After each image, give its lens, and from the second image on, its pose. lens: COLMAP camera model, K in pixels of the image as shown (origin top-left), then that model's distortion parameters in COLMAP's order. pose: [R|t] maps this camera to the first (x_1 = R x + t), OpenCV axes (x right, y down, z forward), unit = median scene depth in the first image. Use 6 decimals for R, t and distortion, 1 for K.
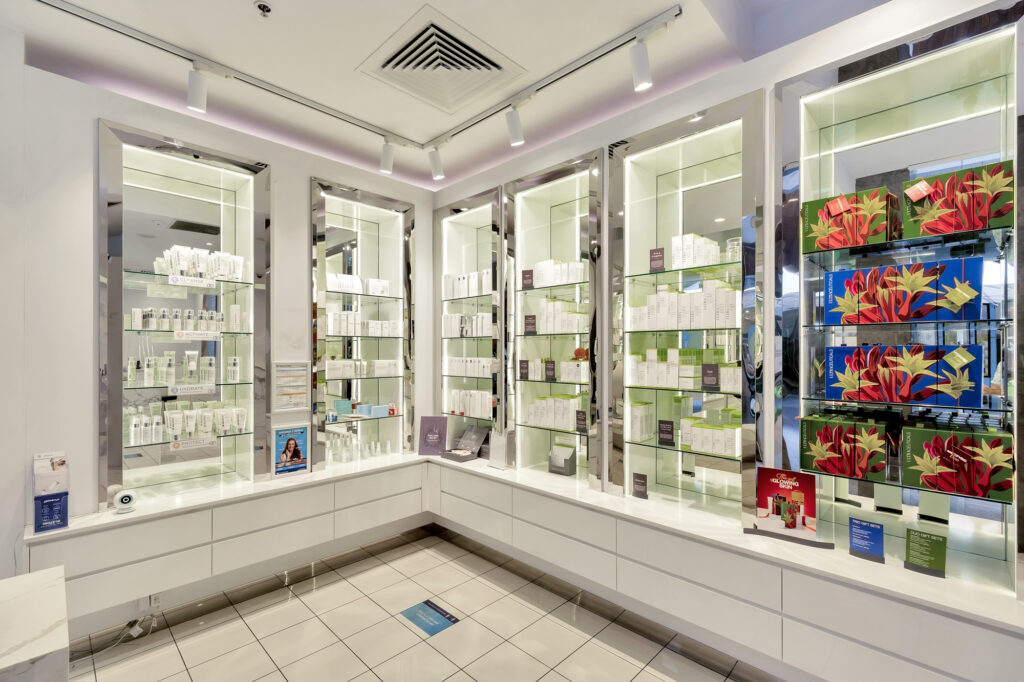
lens RADIAL K [[450.9, 0, 503.5], [0, 450.9, 348.3], [0, 0, 1]] dist [0.000323, -0.000758]
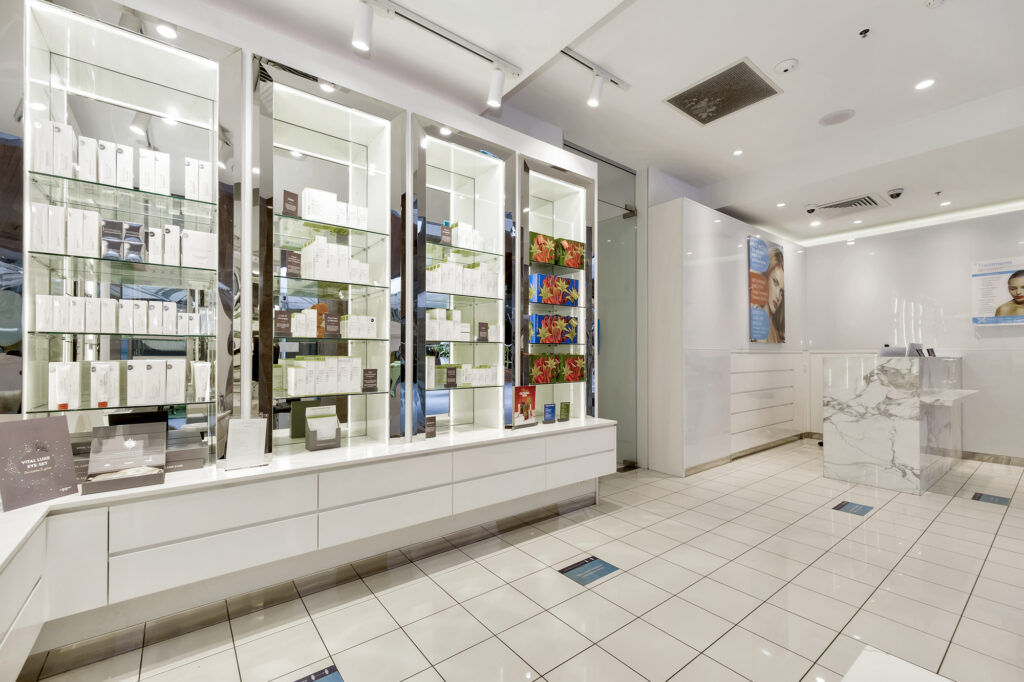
lens RADIAL K [[426.9, 0, 504.6], [0, 426.9, 350.0], [0, 0, 1]] dist [0.000306, -0.000114]
pose [[0.138013, 0.012797, 0.990348, -0.794471], [-0.005472, 0.999911, -0.012158, 0.127762], [-0.990415, -0.003741, 0.138071, 0.701157]]
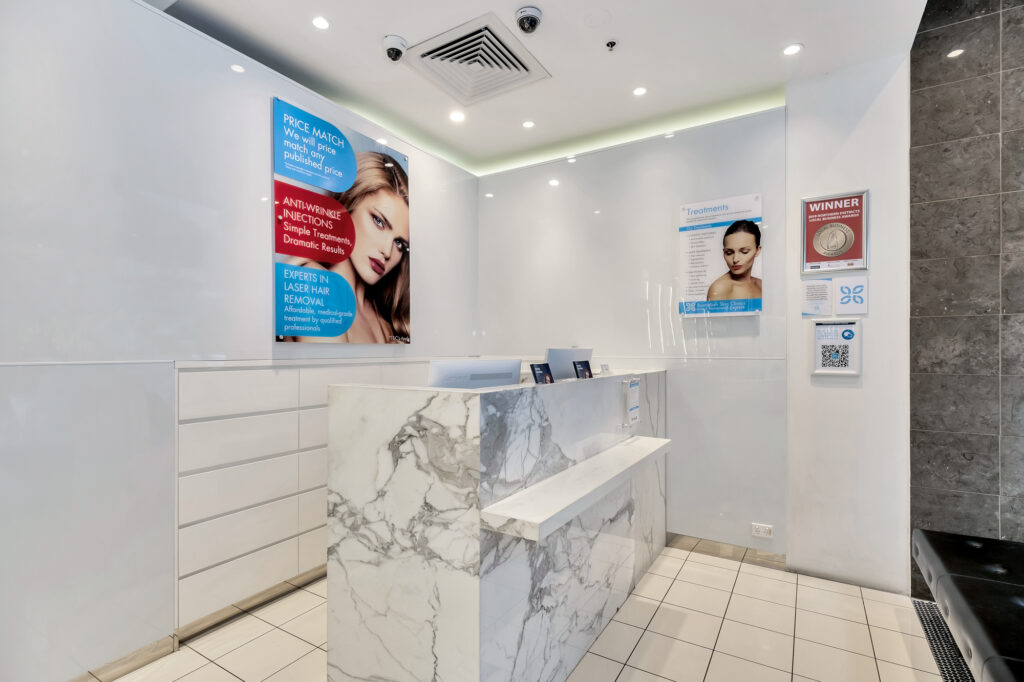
lens RADIAL K [[478.0, 0, 510.8], [0, 478.0, 351.3], [0, 0, 1]] dist [0.000865, -0.000007]
pose [[-0.231611, -0.000167, 0.972809, 0.439382], [-0.003309, 0.999994, -0.000617, 0.070268], [-0.972803, -0.003362, -0.231610, -0.557864]]
